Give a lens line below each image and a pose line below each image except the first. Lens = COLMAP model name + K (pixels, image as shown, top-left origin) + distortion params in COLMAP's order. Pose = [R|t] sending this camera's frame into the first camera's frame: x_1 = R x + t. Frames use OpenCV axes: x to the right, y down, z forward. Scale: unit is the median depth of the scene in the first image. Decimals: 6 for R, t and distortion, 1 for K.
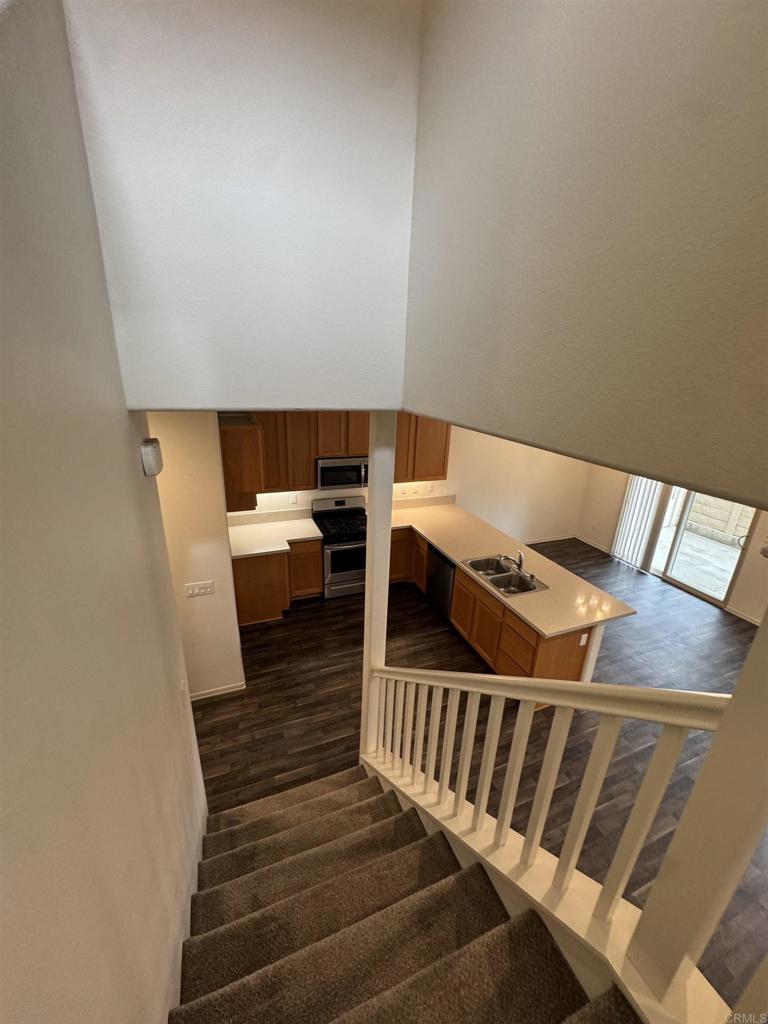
lens RADIAL K [[407.7, 0, 386.5], [0, 407.7, 505.2], [0, 0, 1]] dist [-0.009044, -0.000357]
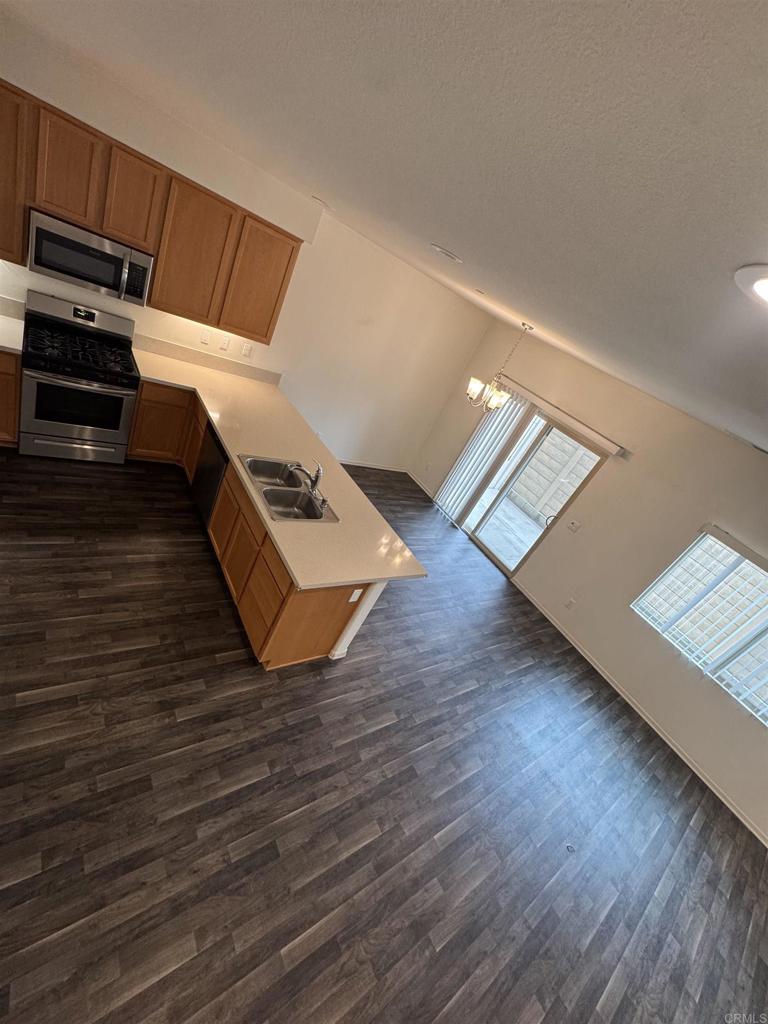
lens RADIAL K [[407.7, 0, 385.9], [0, 407.7, 511.8], [0, 0, 1]] dist [-0.009044, -0.000357]
pose [[0.898427, 0.234782, 0.371087, 0.157277], [-0.315970, 0.932488, 0.175013, 0.023717], [-0.304944, -0.274489, 0.911957, 0.239705]]
